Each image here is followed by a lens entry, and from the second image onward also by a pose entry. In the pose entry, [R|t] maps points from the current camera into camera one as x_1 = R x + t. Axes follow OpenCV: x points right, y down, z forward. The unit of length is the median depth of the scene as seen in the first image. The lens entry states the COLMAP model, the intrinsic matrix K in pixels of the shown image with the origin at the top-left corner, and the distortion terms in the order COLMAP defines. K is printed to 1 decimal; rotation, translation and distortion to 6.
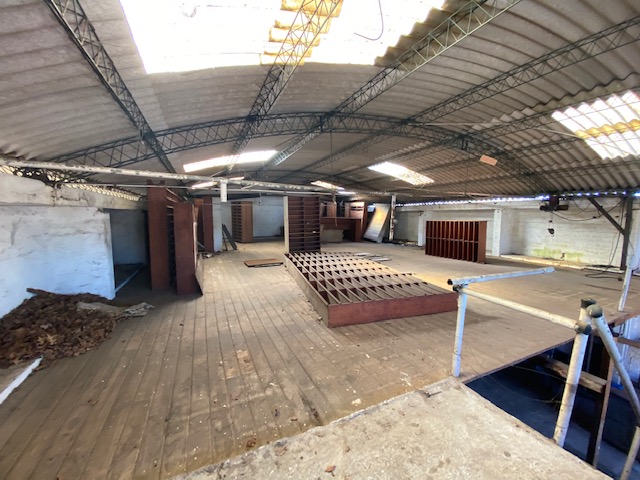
lens RADIAL K [[264.0, 0, 320.0], [0, 264.0, 240.0], [0, 0, 1]] dist [0.030036, -0.033826]
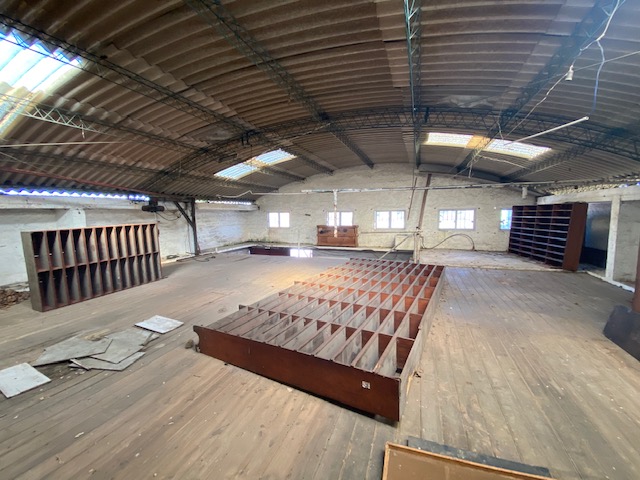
lens RADIAL K [[264.0, 0, 320.0], [0, 264.0, 240.0], [0, 0, 1]] dist [0.030036, -0.033826]
pose [[-0.711485, -0.052544, 0.700734, -0.277332], [0.087489, 0.982818, 0.162527, -0.118431], [-0.697233, 0.176943, -0.694663, 1.330441]]
